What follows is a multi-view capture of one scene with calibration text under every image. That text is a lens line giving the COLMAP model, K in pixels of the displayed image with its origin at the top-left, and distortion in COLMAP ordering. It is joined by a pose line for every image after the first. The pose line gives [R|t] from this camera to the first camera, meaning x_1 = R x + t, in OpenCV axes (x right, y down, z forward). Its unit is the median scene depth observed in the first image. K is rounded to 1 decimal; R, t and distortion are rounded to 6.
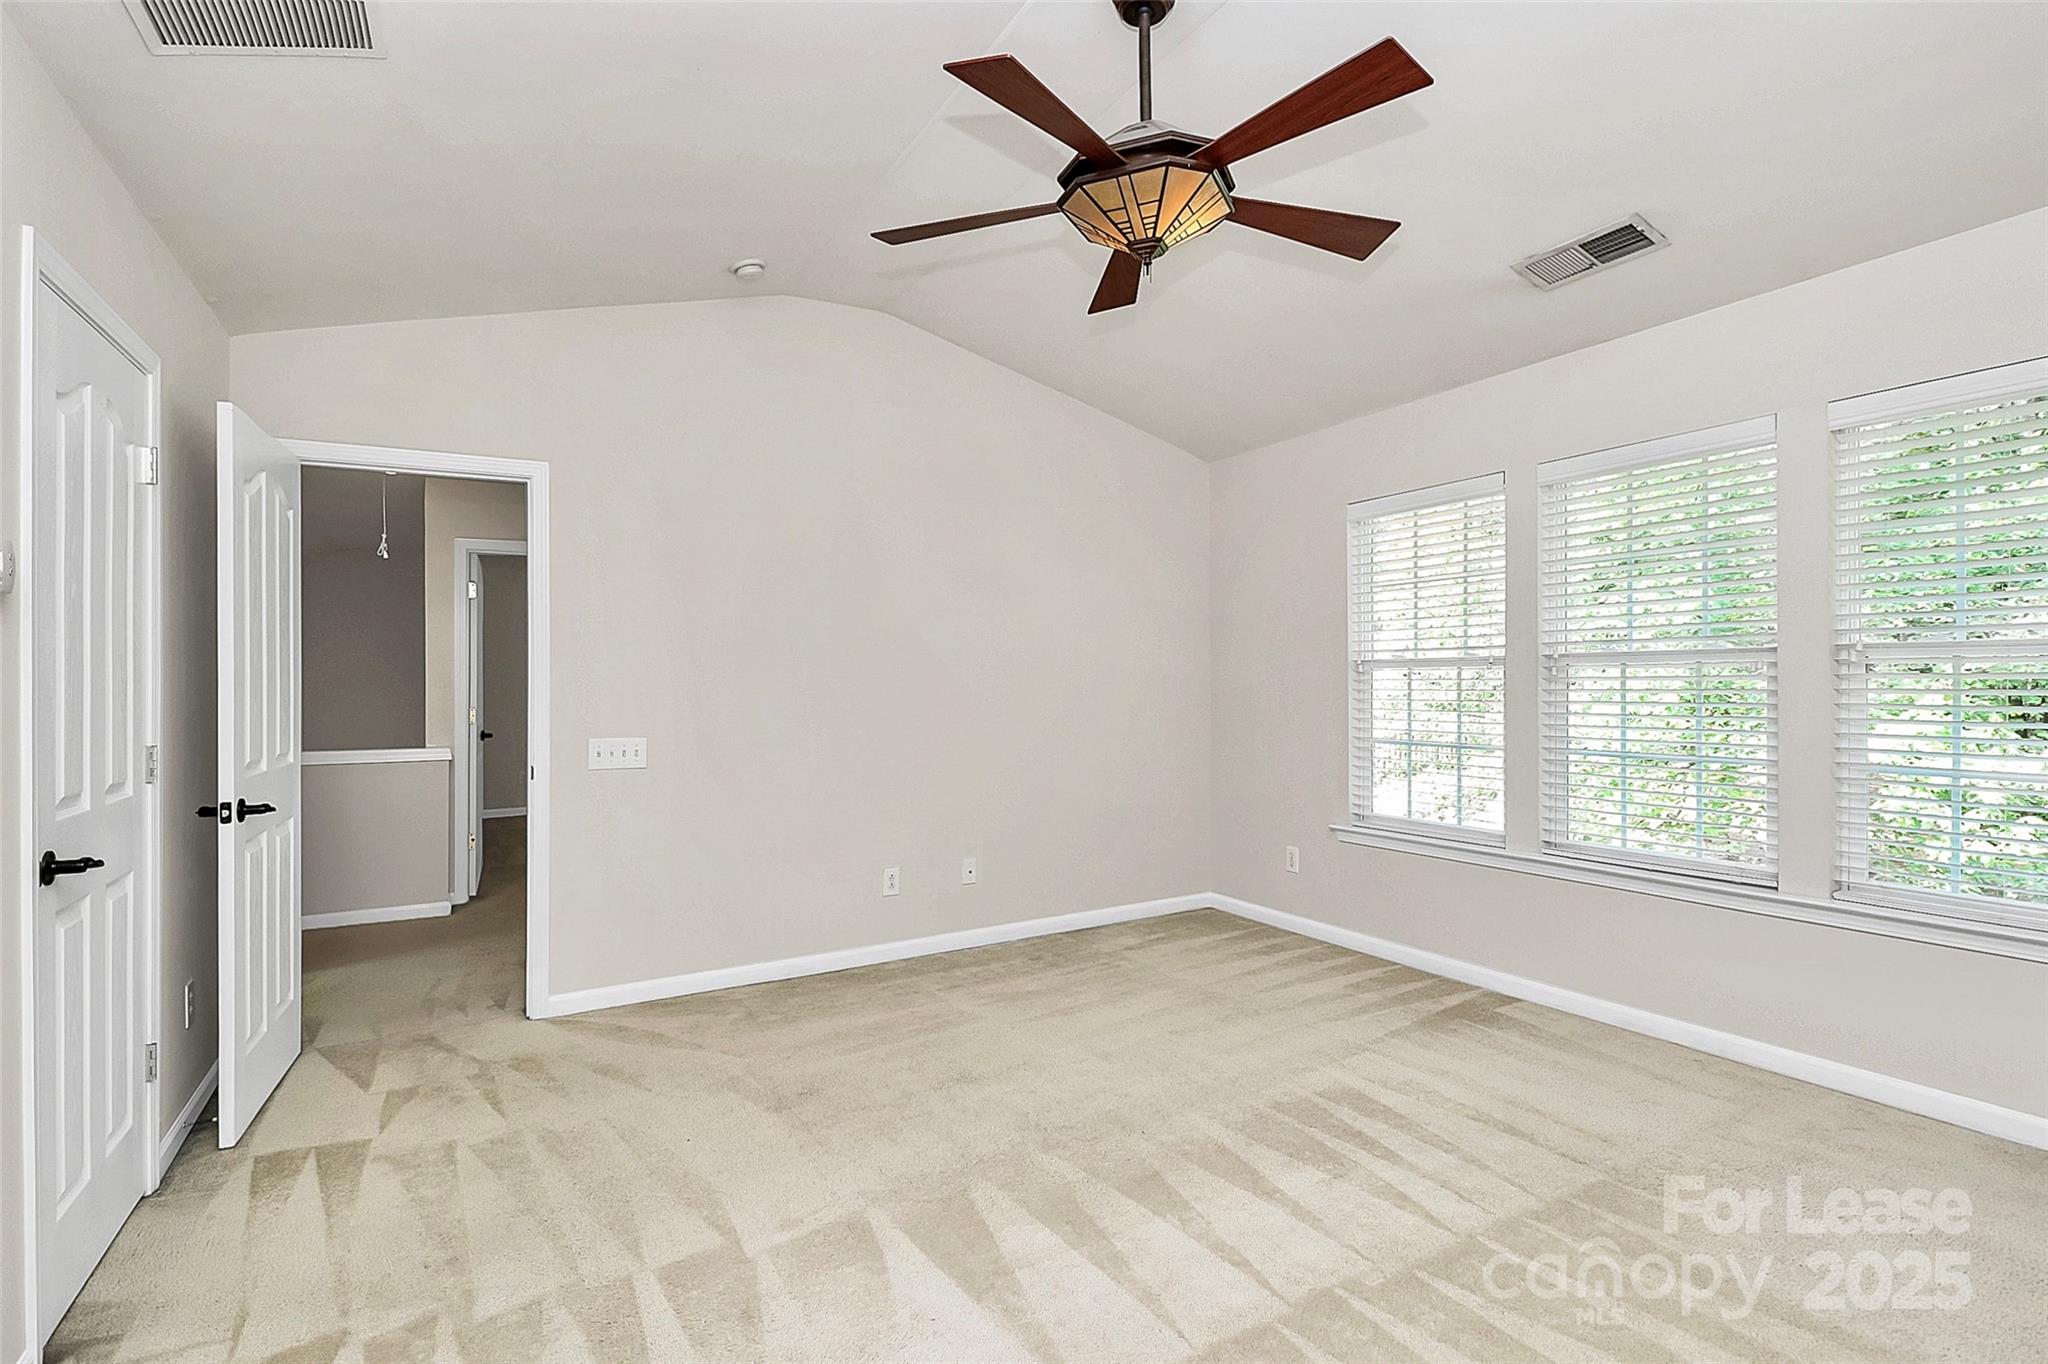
lens RADIAL K [[973.2, 0, 1044.2], [0, 973.2, 670.4], [0, 0, 1]] dist [-0.004840, -0.000989]
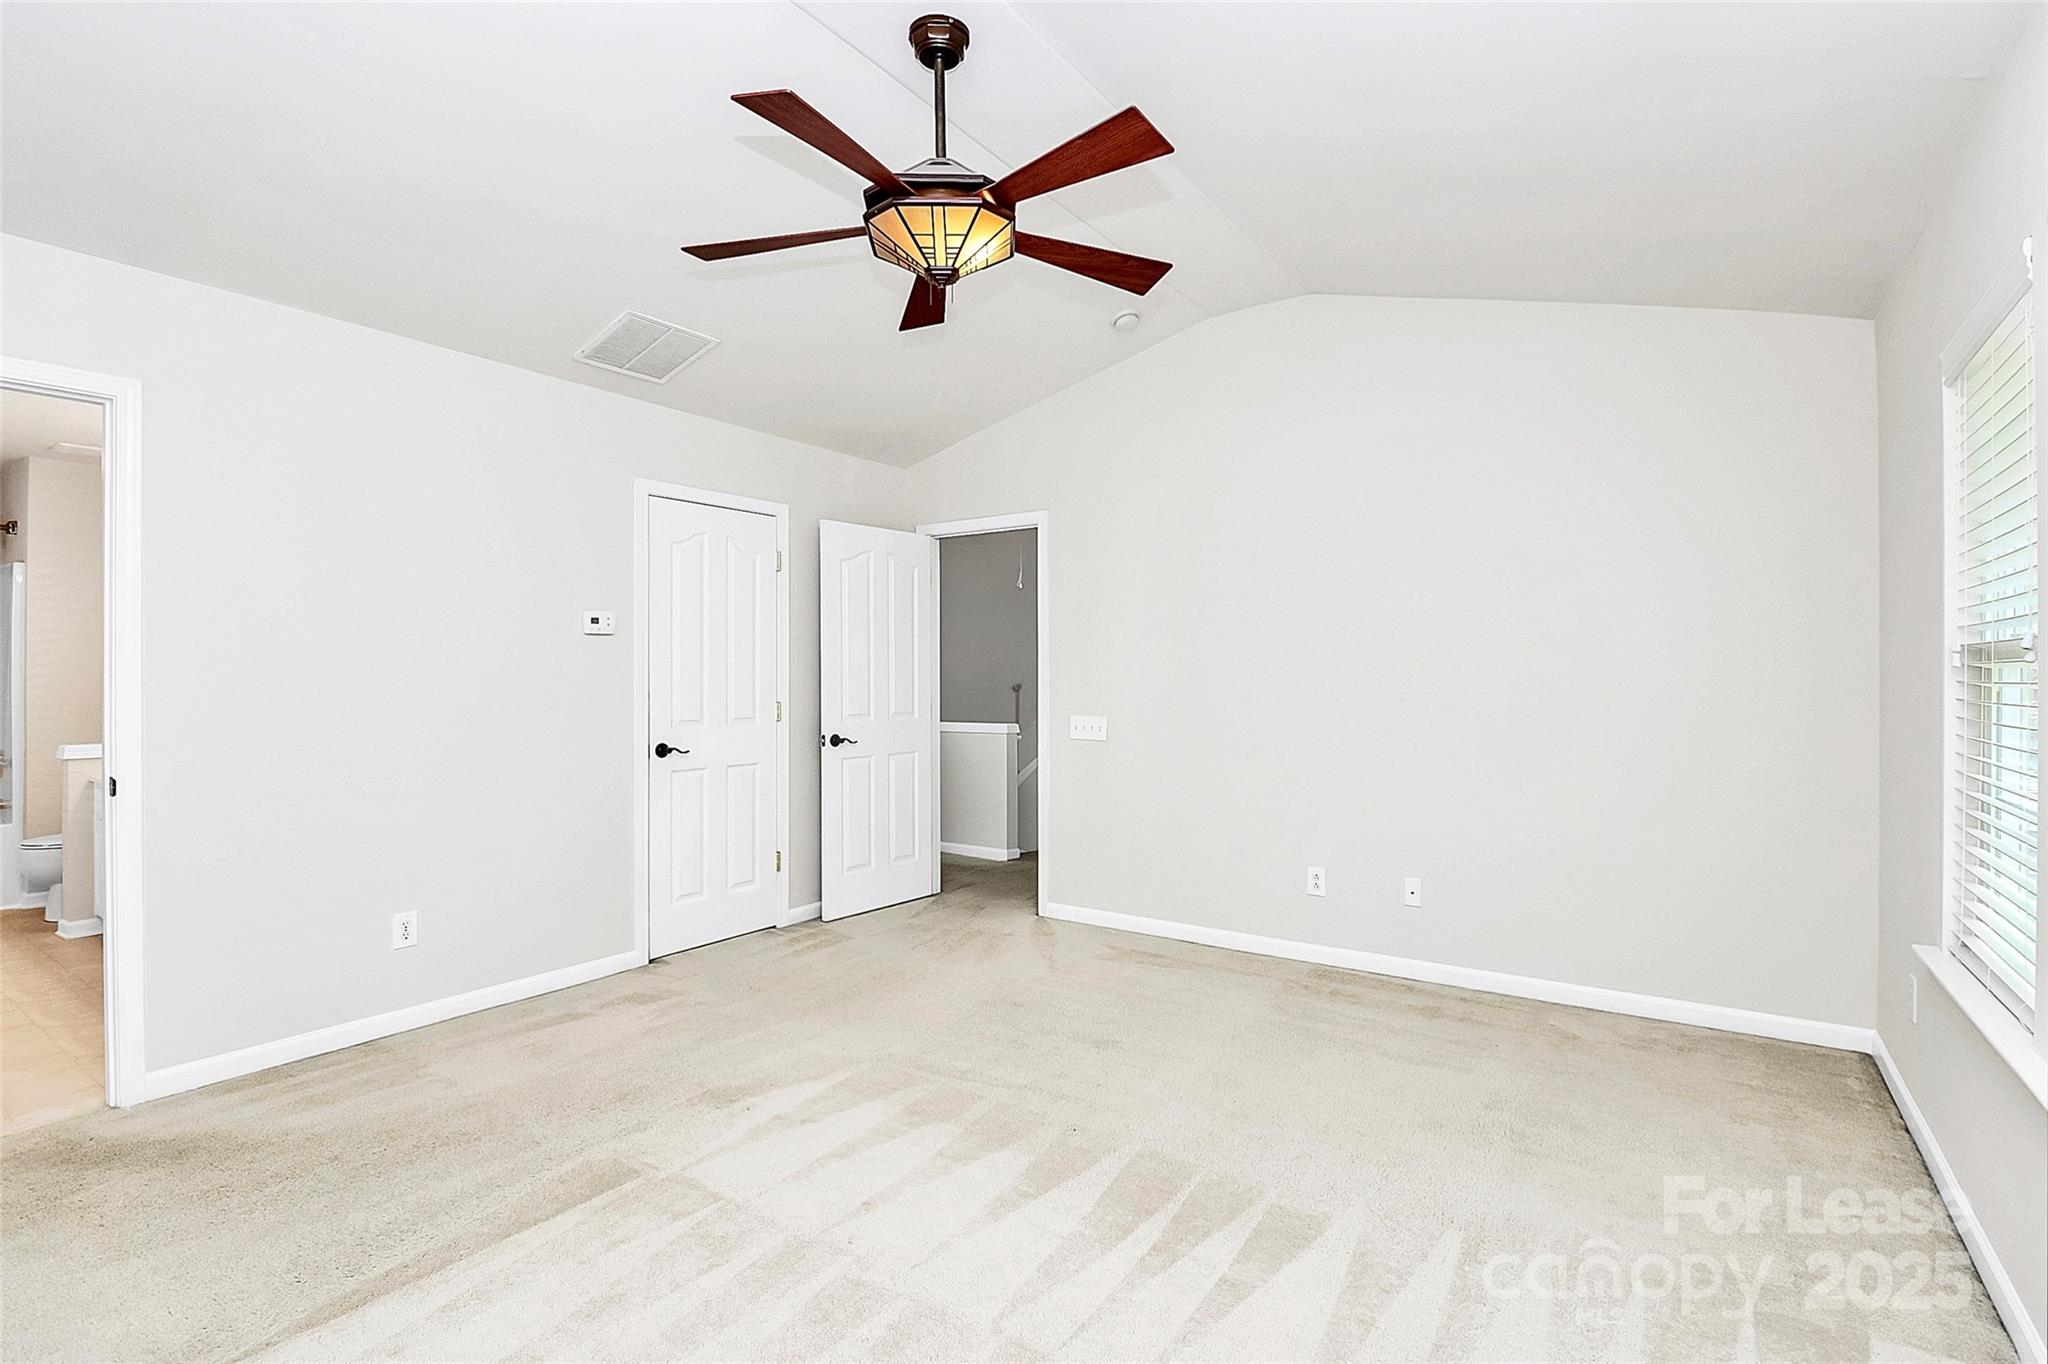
lens RADIAL K [[964.6, 0, 1015.5], [0, 964.6, 672.9], [0, 0, 1]] dist [0.003795, -0.014432]
pose [[0.430995, 0.010371, -0.902295, 0.784125], [0.001046, 0.999928, 0.011994, -0.003536], [0.902354, -0.006113, 0.430953, 0.427080]]
